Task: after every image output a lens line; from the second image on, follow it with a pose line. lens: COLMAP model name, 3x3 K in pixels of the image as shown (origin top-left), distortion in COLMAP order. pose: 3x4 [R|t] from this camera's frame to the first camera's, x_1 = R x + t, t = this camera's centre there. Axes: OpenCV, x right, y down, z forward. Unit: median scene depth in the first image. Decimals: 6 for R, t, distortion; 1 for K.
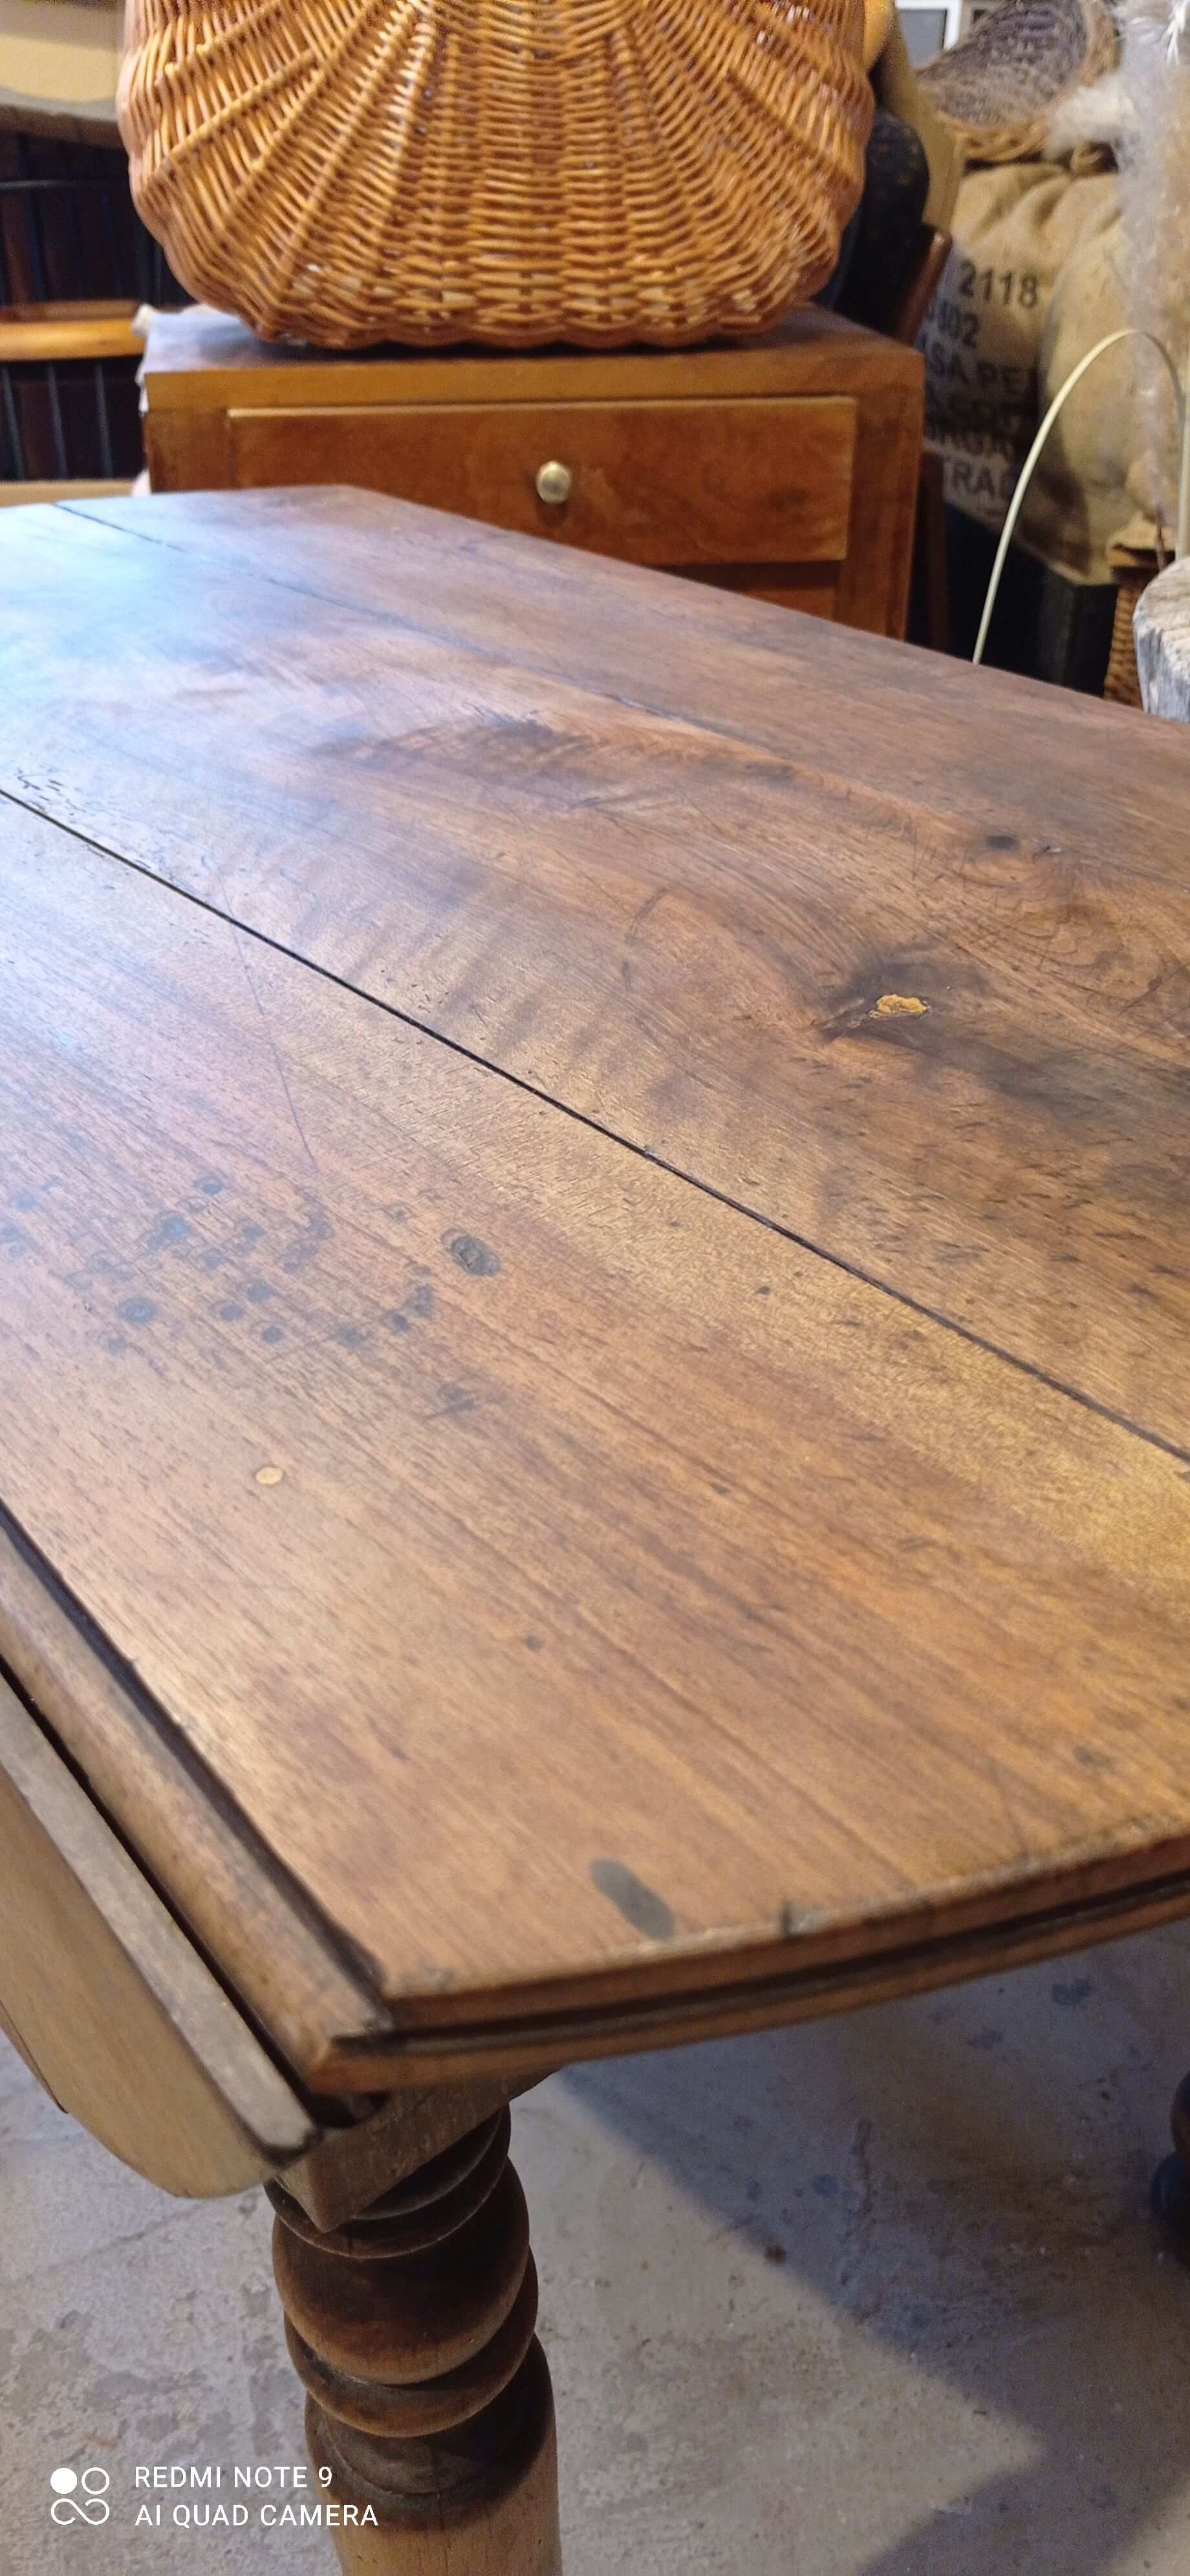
lens RADIAL K [[1955.4, 0, 581.3], [0, 1955.4, 1283.6], [0, 0, 1]] dist [0.011061, -0.007952]
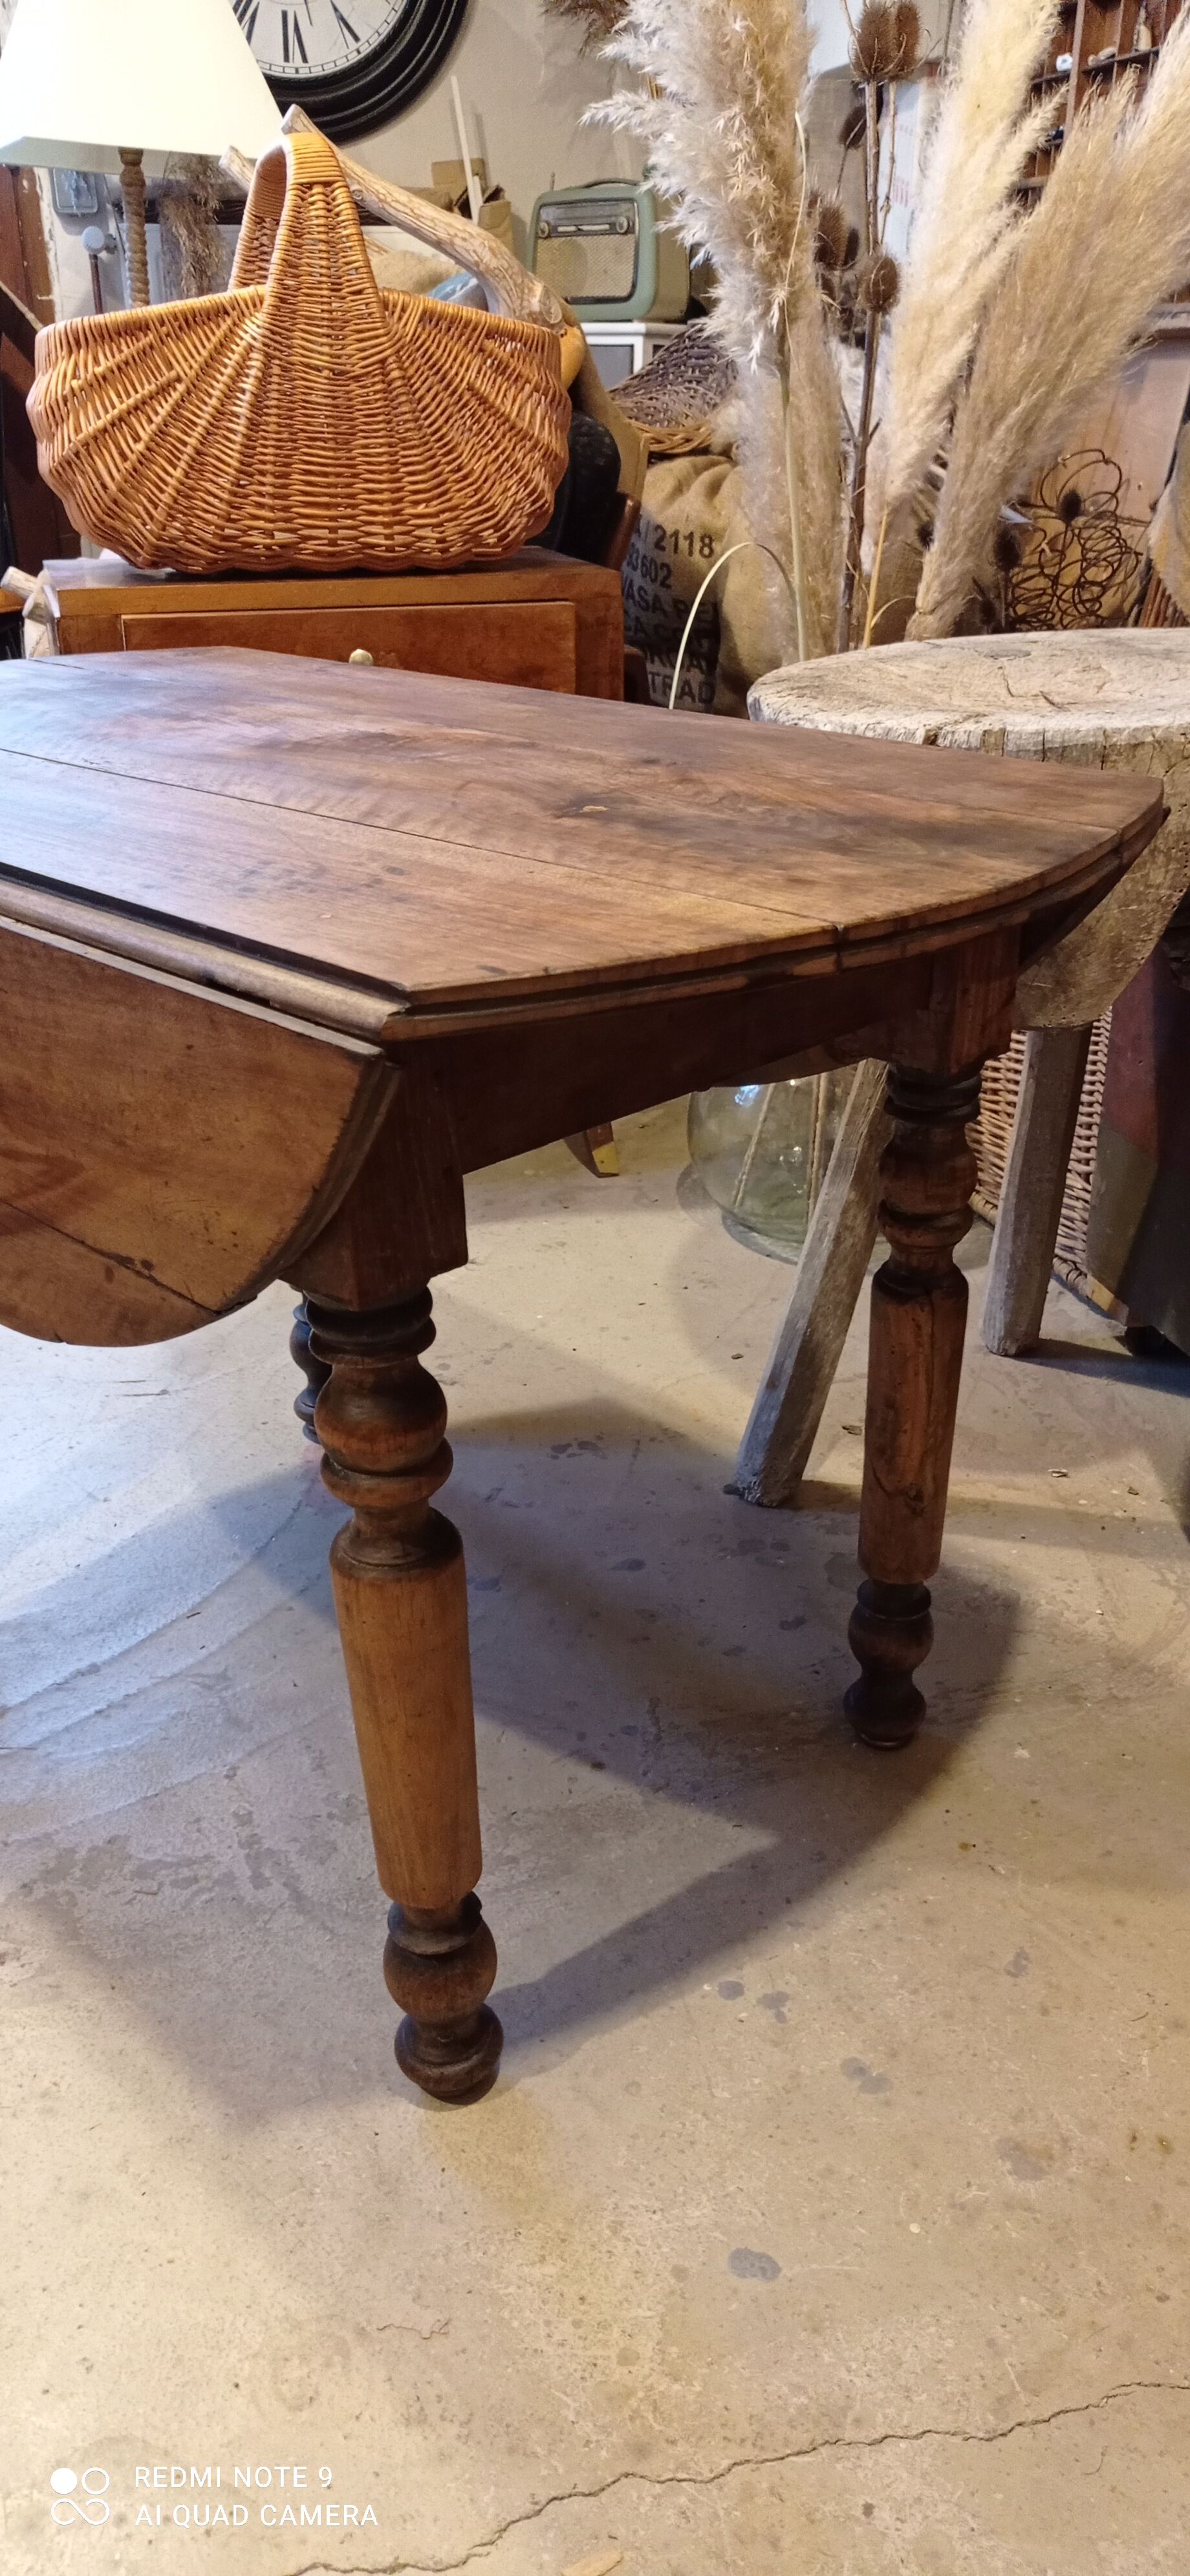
lens RADIAL K [[1917.0, 0, 585.6], [0, 1917.0, 1273.7], [0, 0, 1]] dist [0.019386, -0.005234]
pose [[0.992326, -0.057500, 0.109470, -0.031744], [0.070985, 0.989794, -0.123569, 0.210240], [-0.101247, 0.130391, 0.986279, -0.318064]]
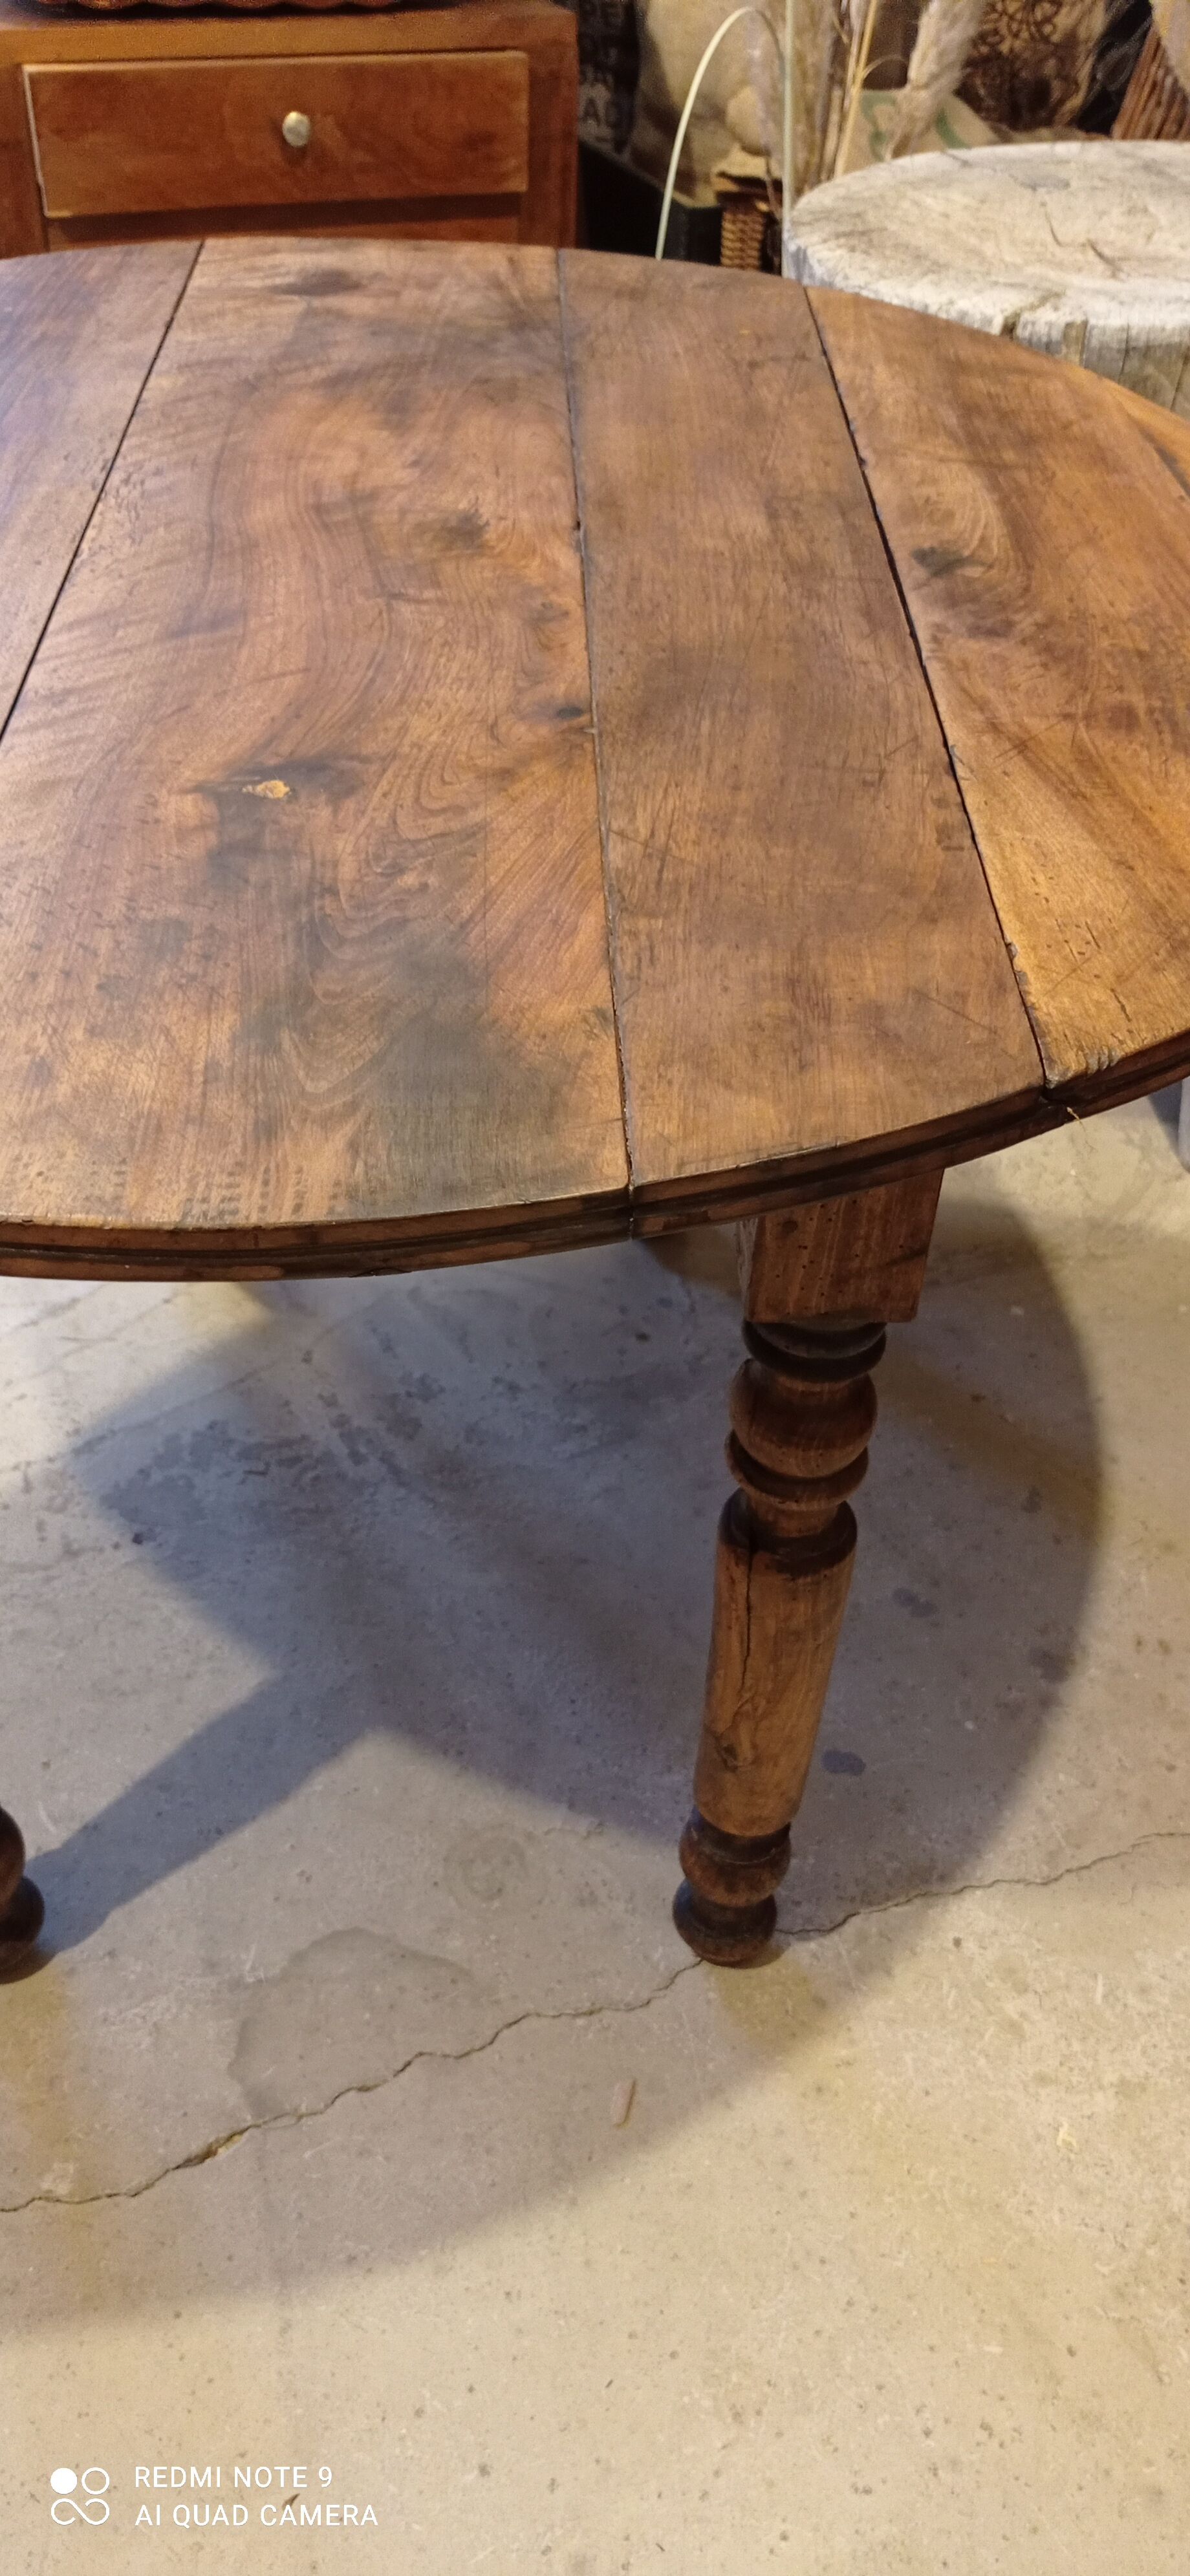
lens RADIAL K [[1929.4, 0, 593.8], [0, 1929.4, 1276.1], [0, 0, 1]] dist [0.019346, -0.013332]
pose [[0.974589, -0.121091, 0.188451, -0.159704], [0.088935, 0.981315, 0.170620, 0.117319], [-0.205590, -0.149524, 0.967148, -0.354572]]
